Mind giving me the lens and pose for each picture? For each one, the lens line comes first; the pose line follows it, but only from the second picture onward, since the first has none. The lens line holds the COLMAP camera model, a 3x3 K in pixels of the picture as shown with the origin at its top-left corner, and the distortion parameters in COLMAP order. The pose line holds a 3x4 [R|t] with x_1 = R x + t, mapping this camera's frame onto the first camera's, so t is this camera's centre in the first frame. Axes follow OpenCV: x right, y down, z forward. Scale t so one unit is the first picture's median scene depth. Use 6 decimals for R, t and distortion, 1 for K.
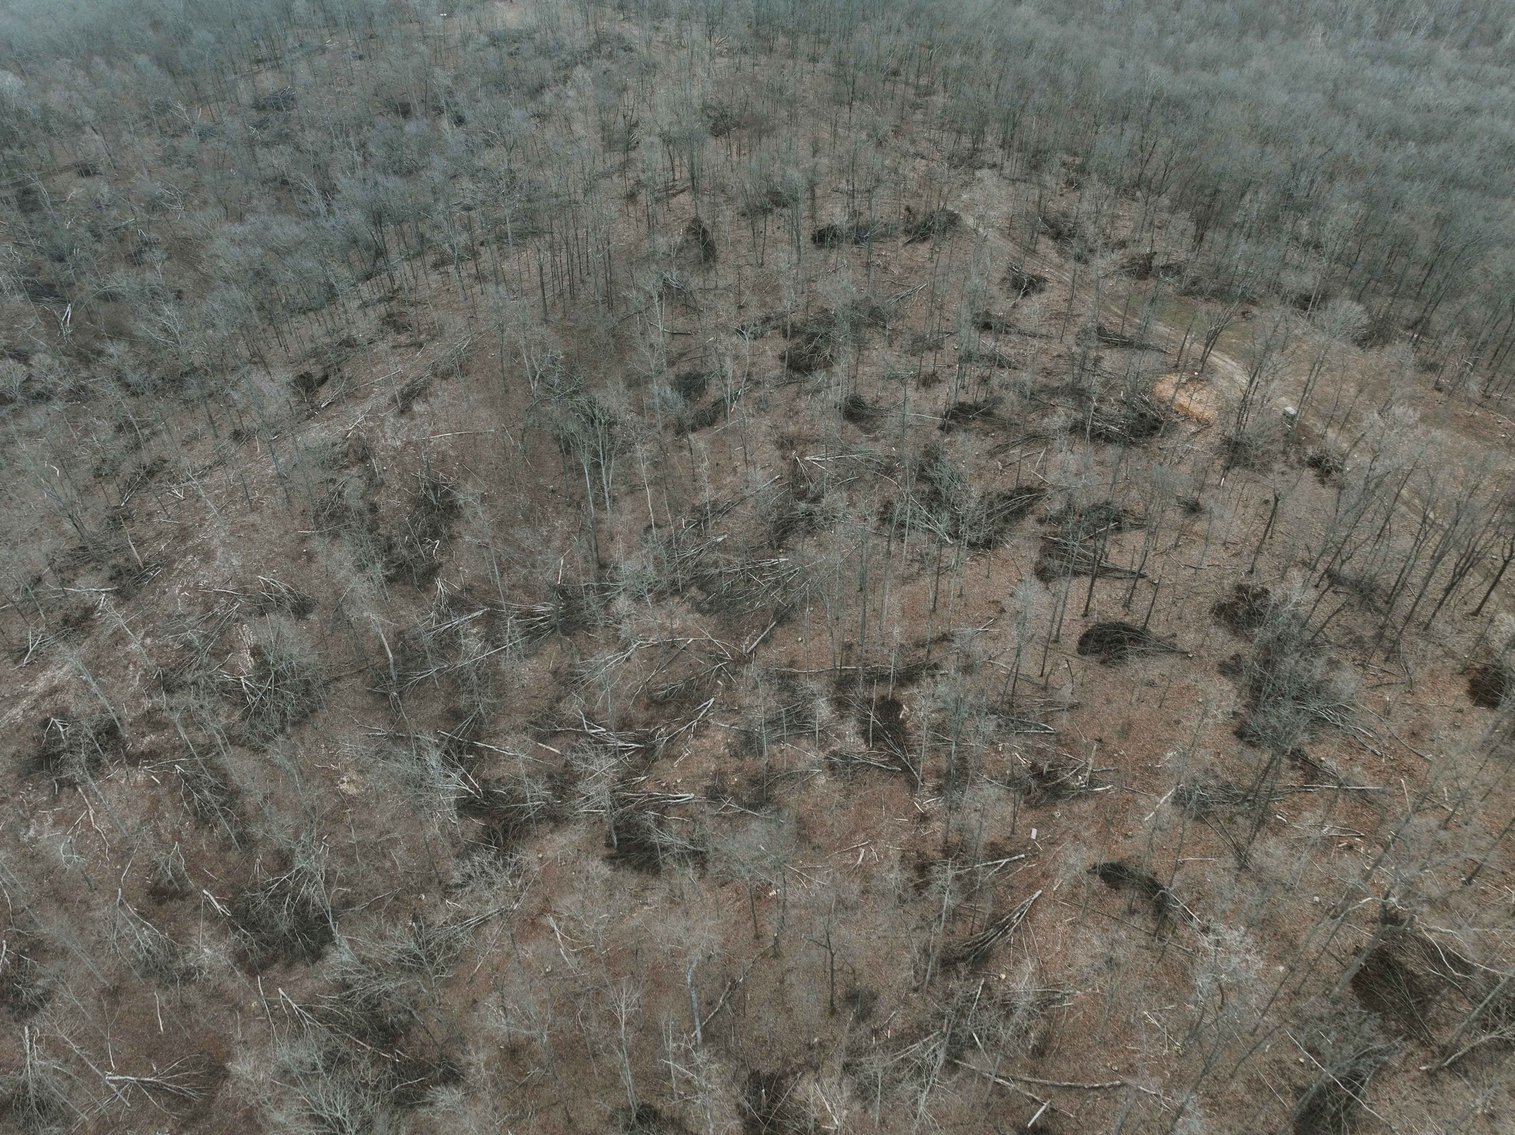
lens RADIAL K [[1055.3, 0, 759.9], [0, 1055.3, 572.7], [0, 0, 1]] dist [-0.005218, 0.022468]
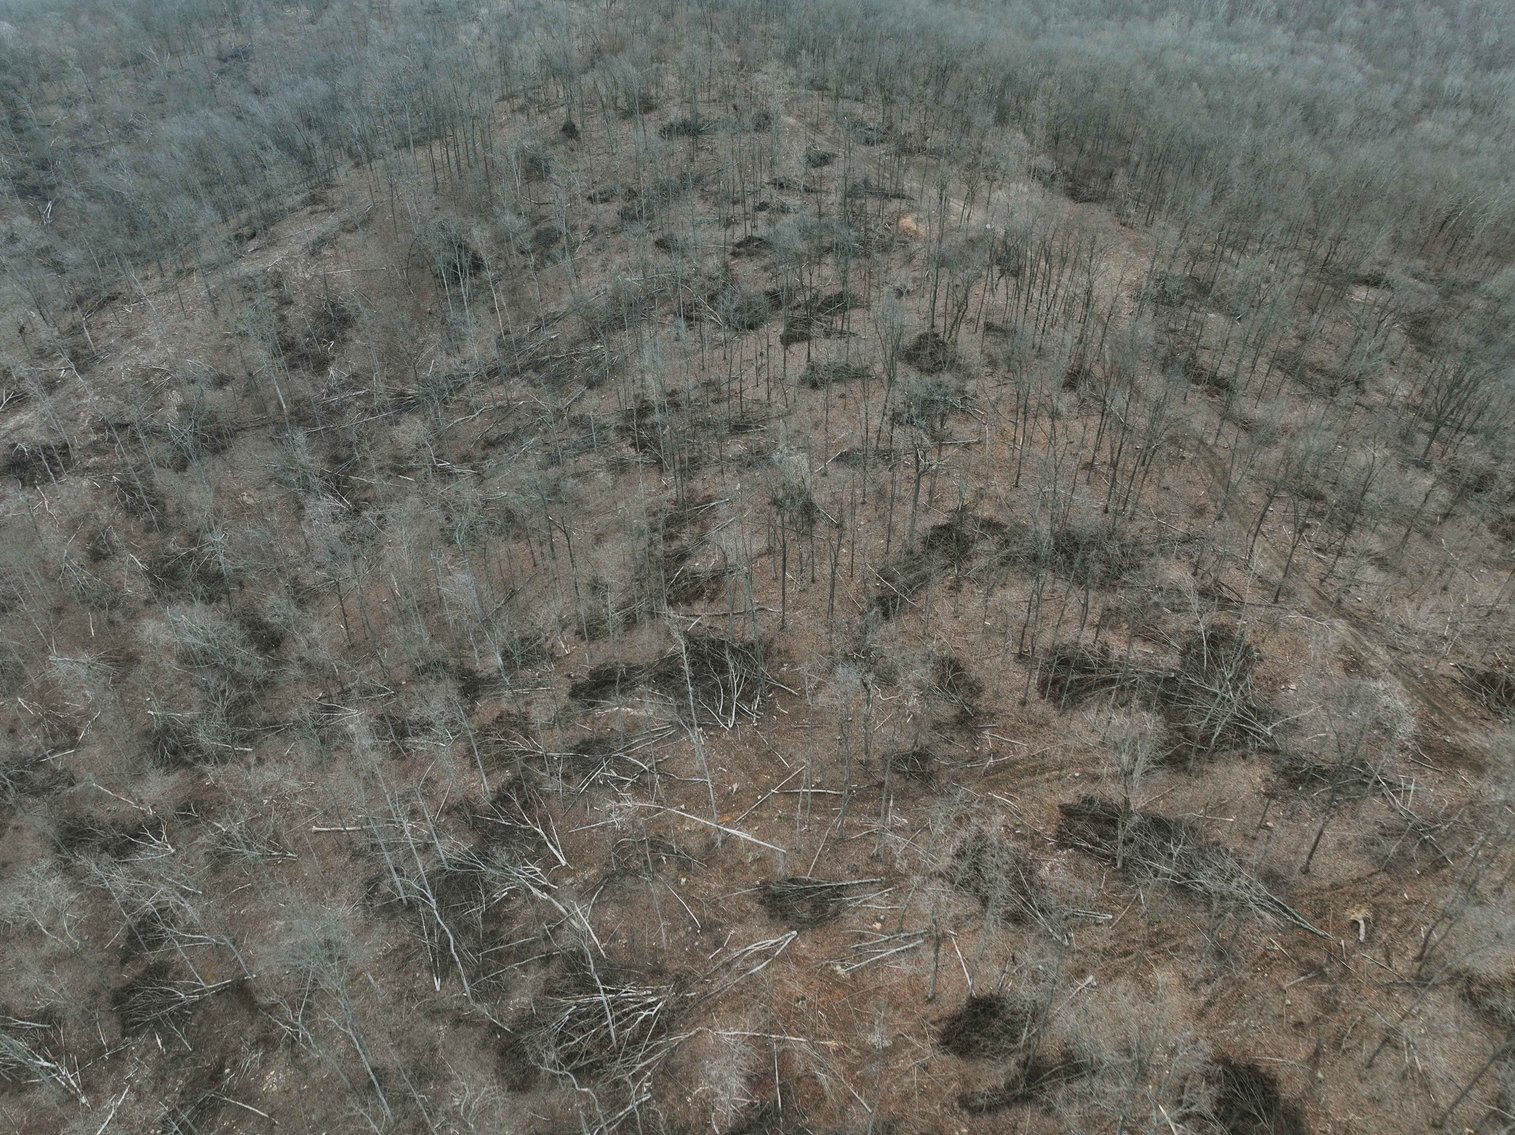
lens RADIAL K [[1055.3, 0, 756.7], [0, 1055.3, 569.3], [0, 0, 1]] dist [-0.005218, 0.022468]
pose [[0.999995, 0.002662, 0.001687, 0.204957], [-0.002600, 0.999360, -0.035686, 0.292705], [-0.001781, 0.035681, 0.999362, -0.257756]]
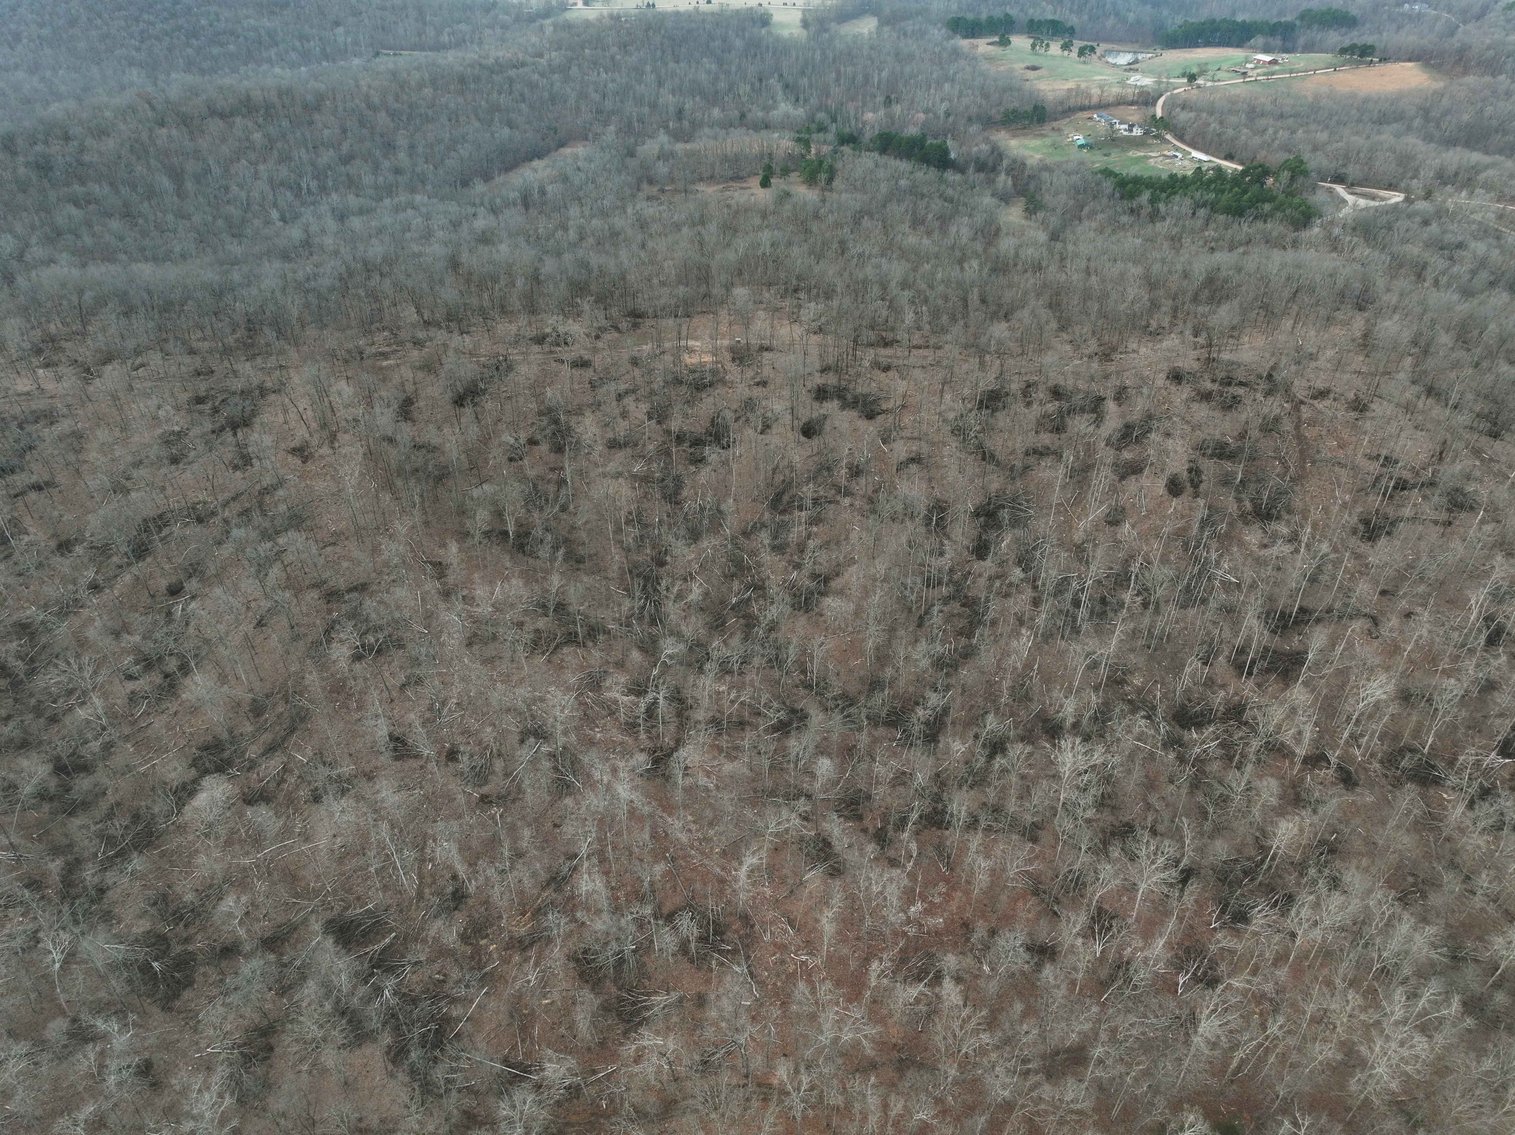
lens RADIAL K [[1055.3, 0, 760.4], [0, 1055.3, 562.2], [0, 0, 1]] dist [-0.005218, 0.022468]
pose [[0.318595, -0.557525, 0.766592, -1.467174], [0.623089, 0.732635, 0.273874, -0.377179], [-0.714324, 0.390400, 0.580801, -0.196143]]
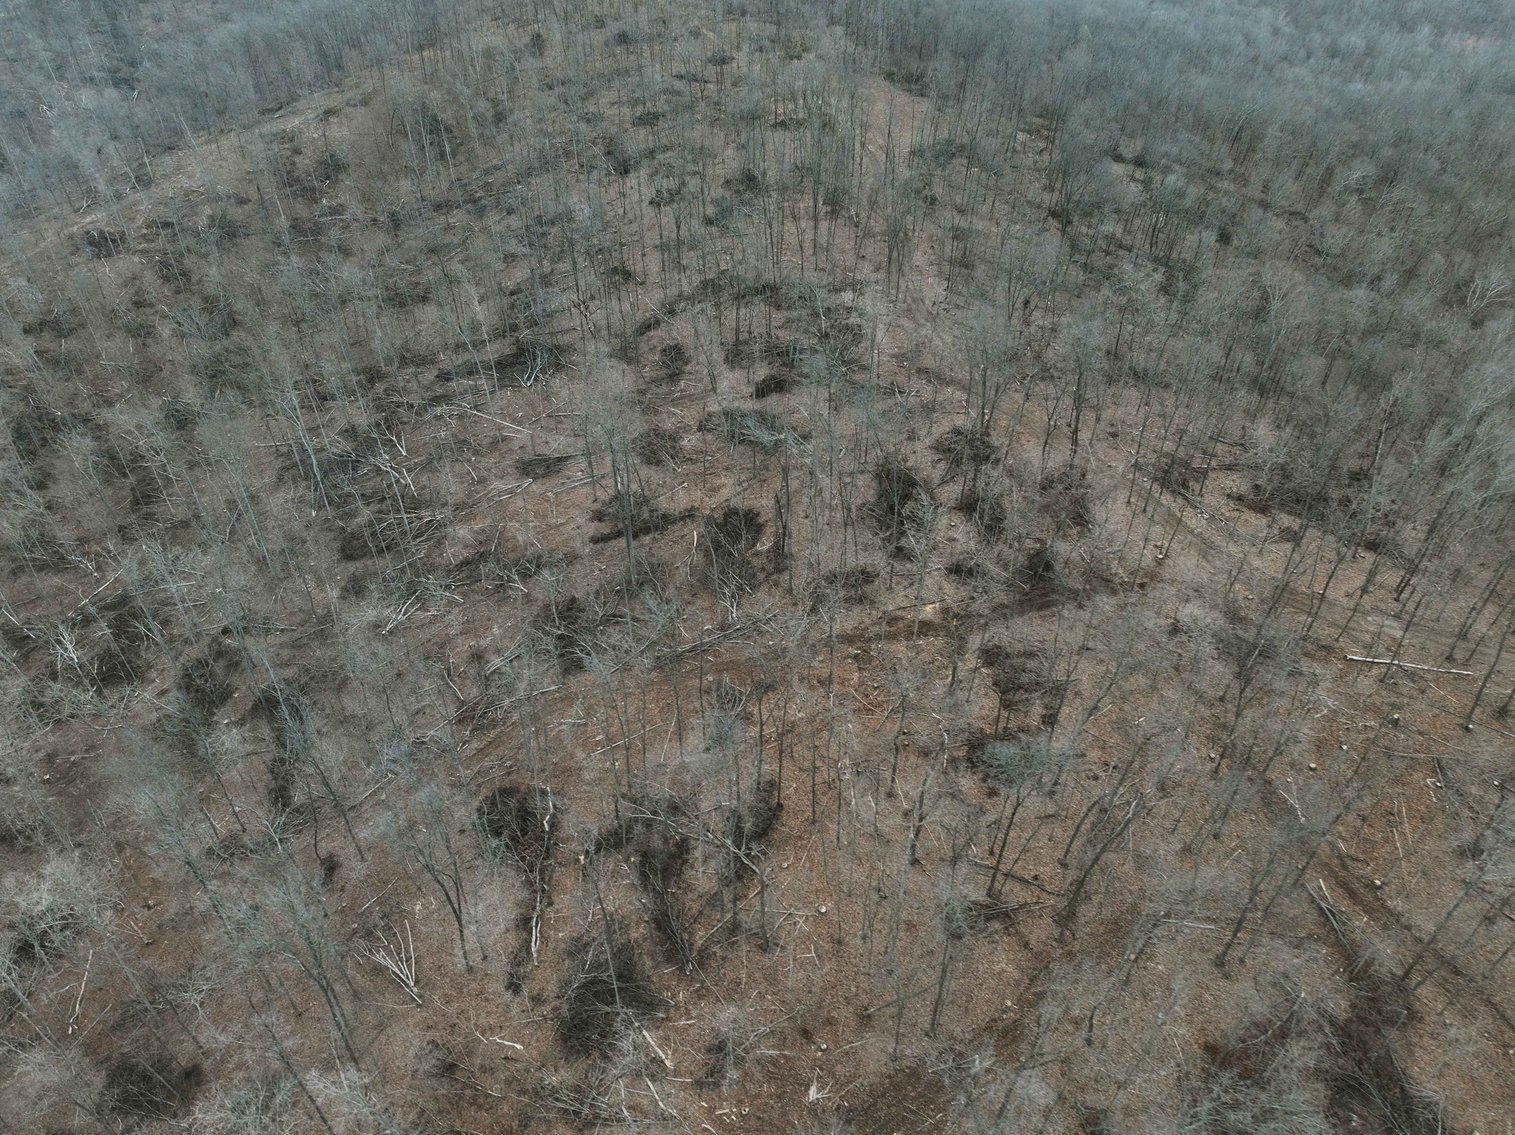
lens RADIAL K [[1055.3, 0, 752.1], [0, 1055.3, 559.7], [0, 0, 1]] dist [-0.005218, 0.022468]
pose [[0.995984, 0.062556, -0.064045, 0.515026], [-0.064930, 0.997252, -0.035682, 0.594041], [0.061637, 0.039697, 0.997309, -0.604695]]
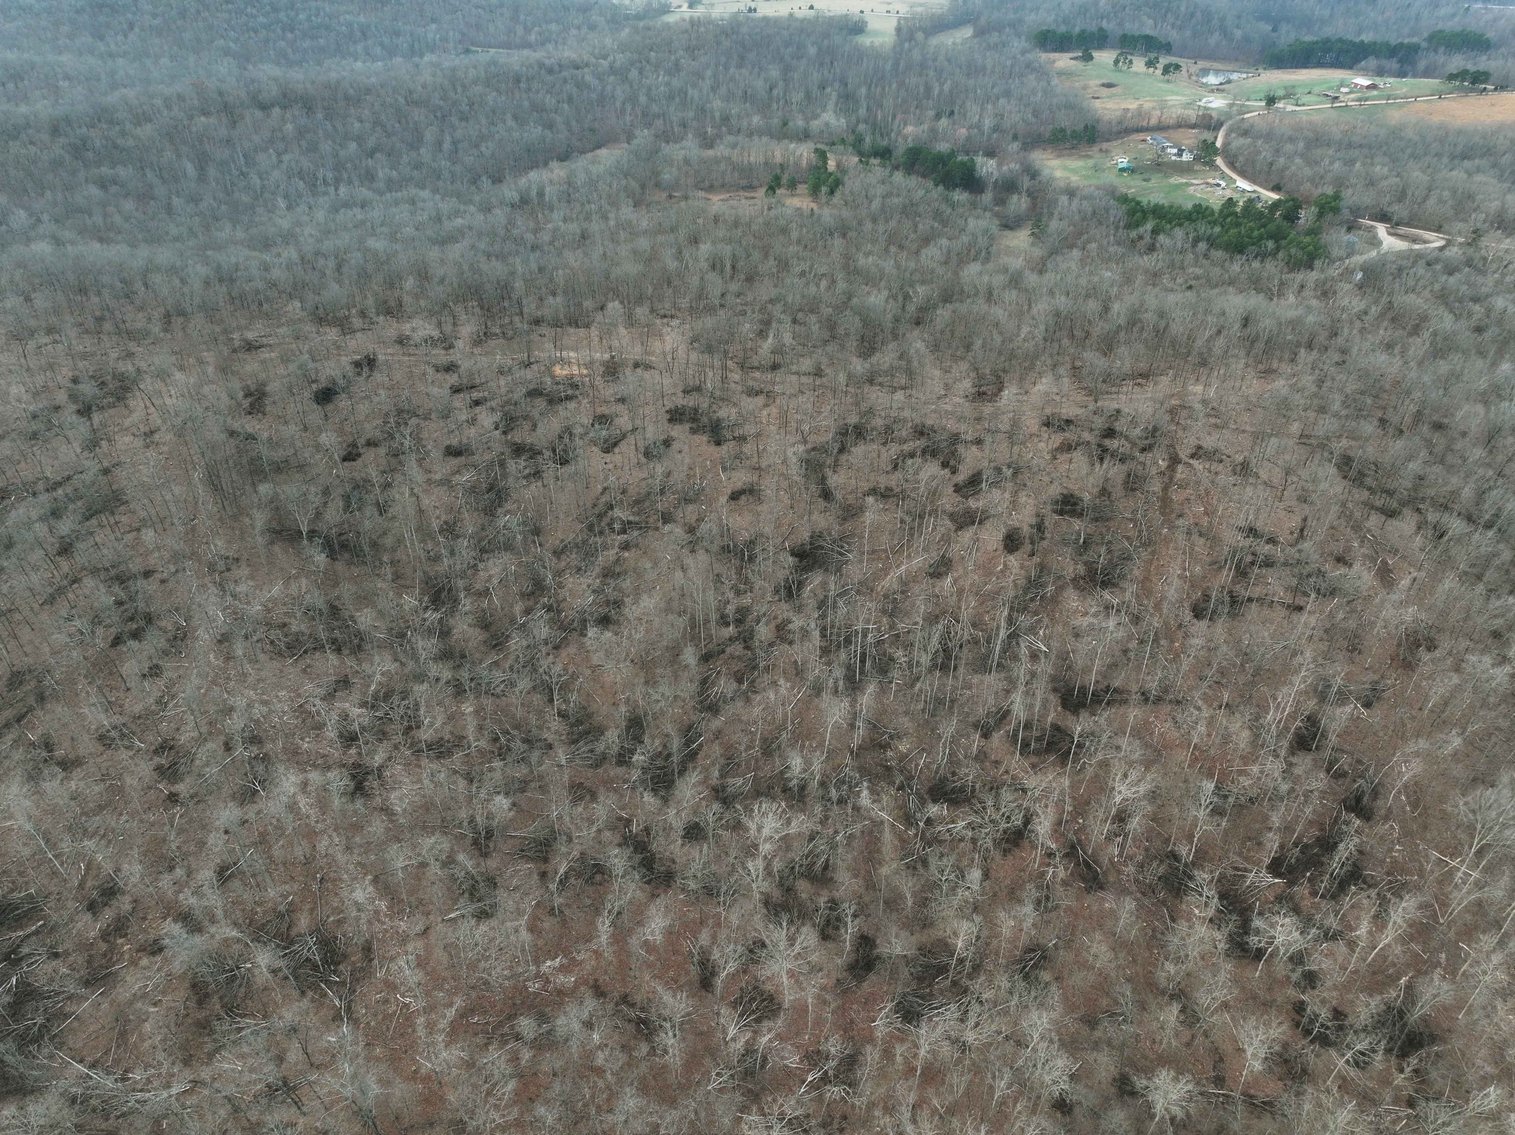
lens RADIAL K [[1055.3, 0, 763.8], [0, 1055.3, 565.9], [0, 0, 1]] dist [-0.005218, 0.022468]
pose [[0.455071, -0.523574, 0.720265, -1.179740], [0.585114, 0.785556, 0.201354, -0.055515], [-0.671232, 0.329807, 0.663834, -0.567248]]
